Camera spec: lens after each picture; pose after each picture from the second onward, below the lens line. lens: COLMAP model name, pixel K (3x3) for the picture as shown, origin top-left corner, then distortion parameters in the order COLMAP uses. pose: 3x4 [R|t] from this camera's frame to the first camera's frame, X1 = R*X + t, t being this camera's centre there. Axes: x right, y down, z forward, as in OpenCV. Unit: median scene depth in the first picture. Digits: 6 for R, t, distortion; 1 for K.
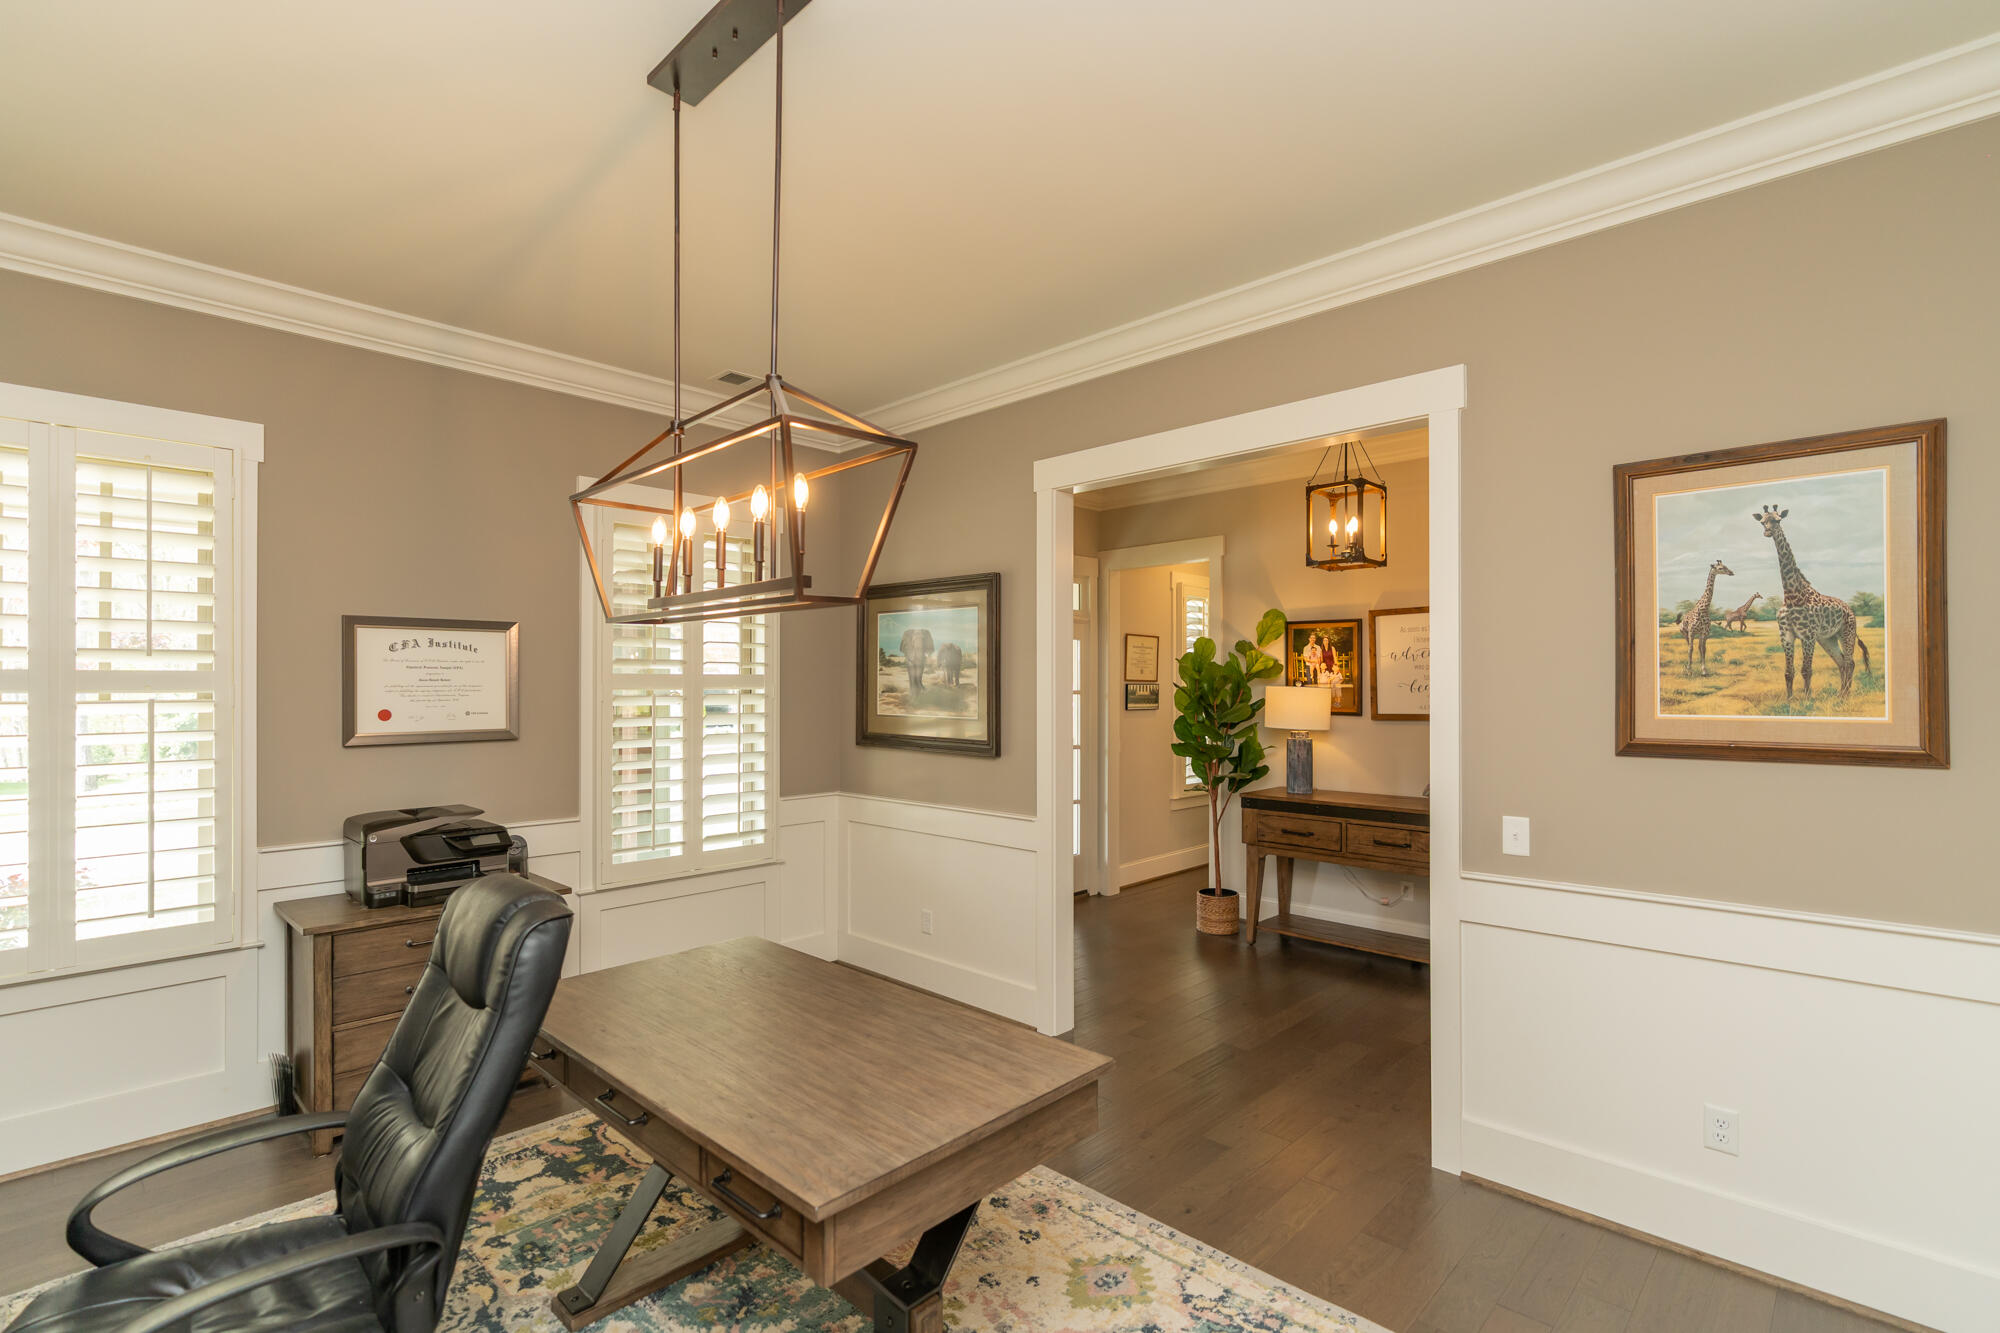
lens RADIAL K [[914.0, 0, 1000.8], [0, 914.0, 673.3], [0, 0, 1]] dist [-0.008700, -0.000207]
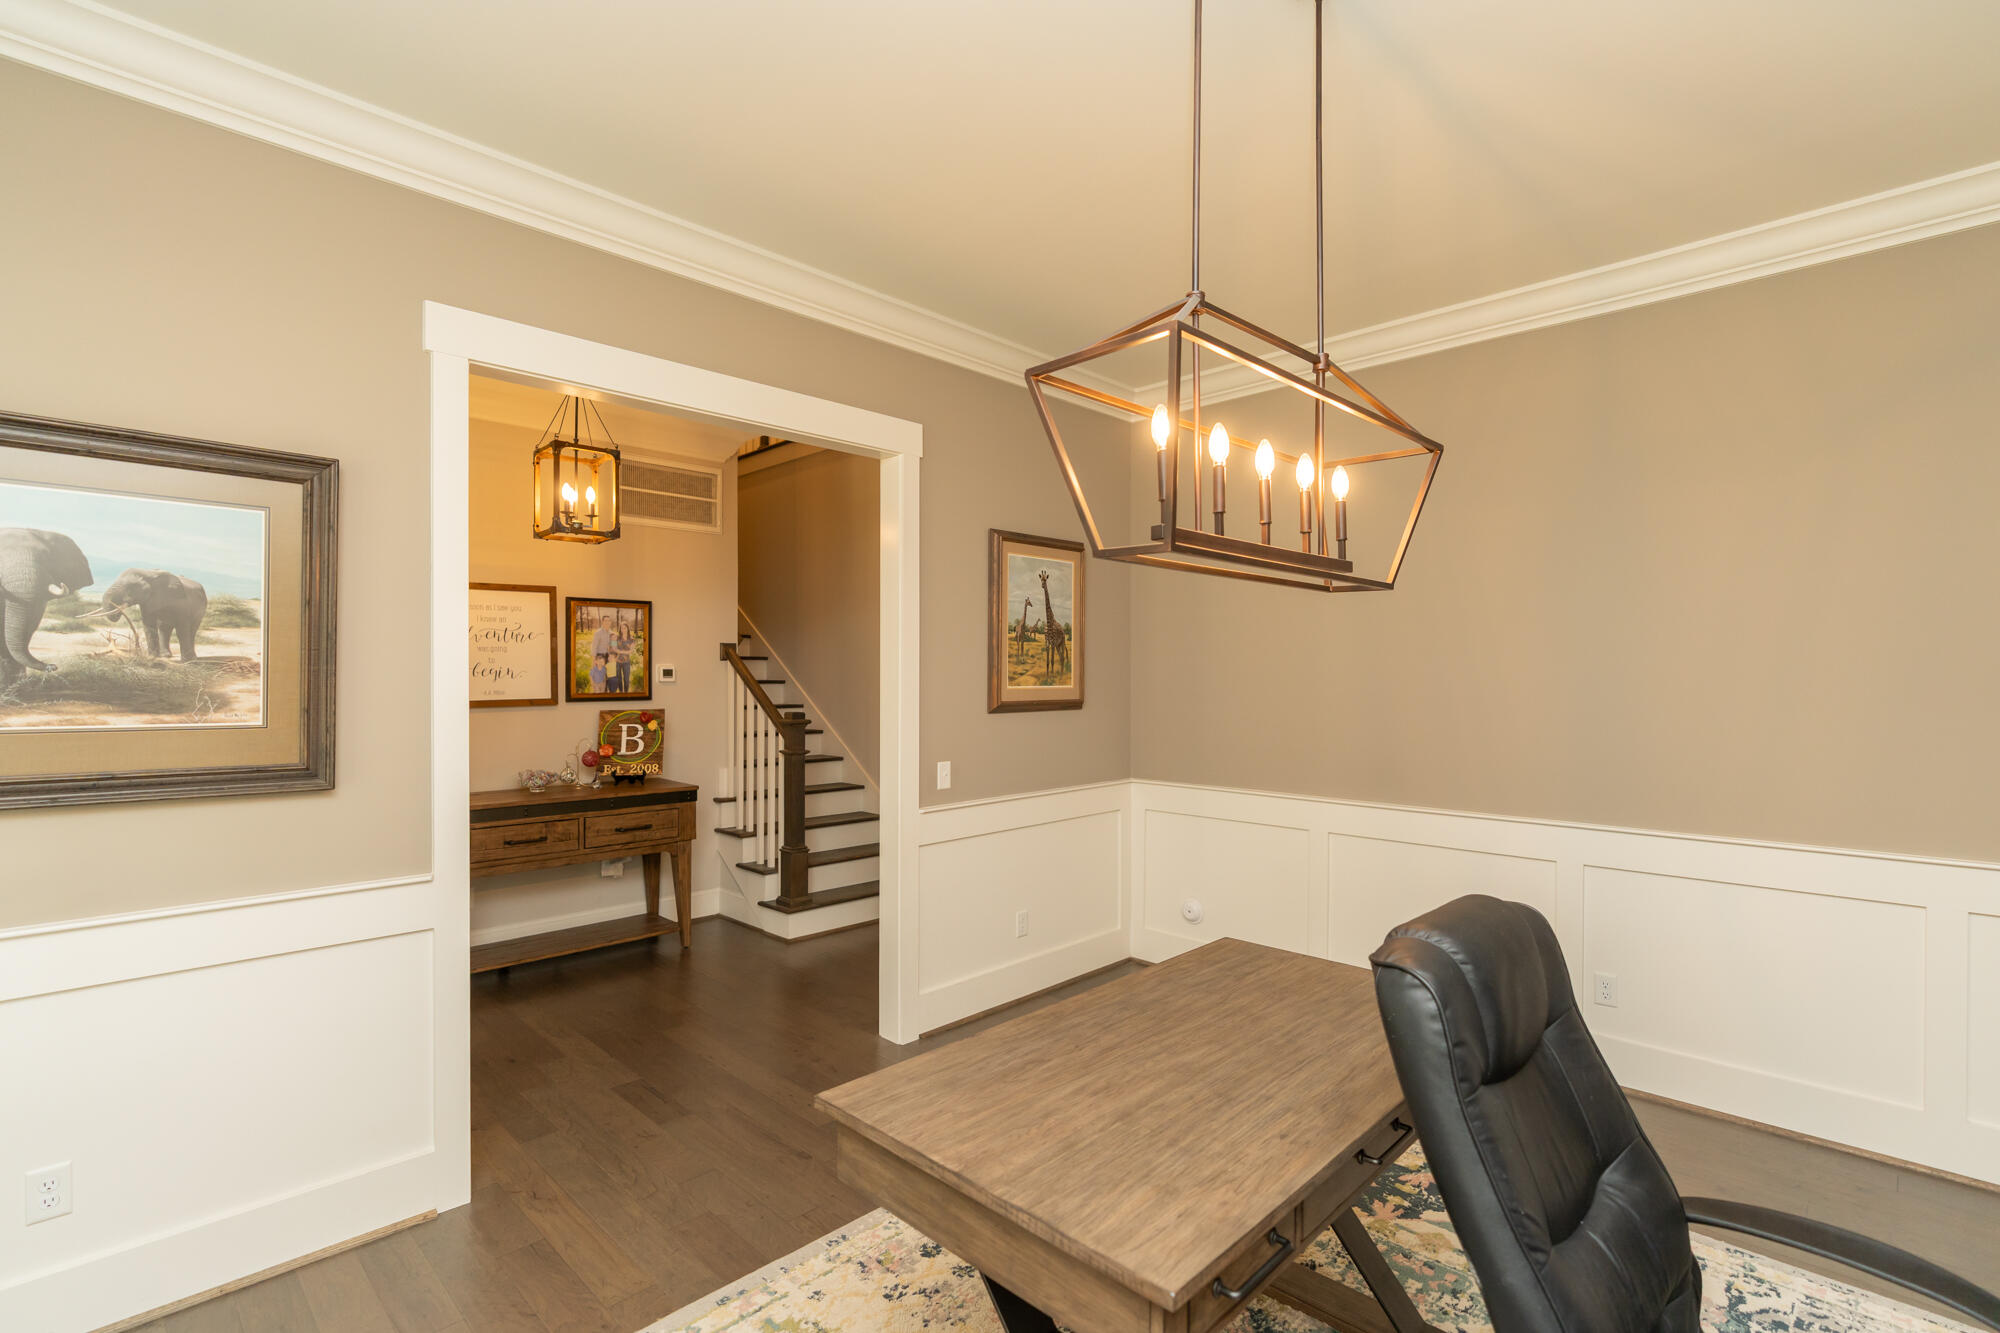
lens RADIAL K [[914.0, 0, 1000.5], [0, 914.0, 675.3], [0, 0, 1]] dist [-0.008700, -0.000207]
pose [[0.024608, 0.002420, 0.999694, -0.964850], [-0.015244, 0.999882, -0.002045, 0.029453], [-0.999581, -0.015189, 0.024642, 1.008799]]
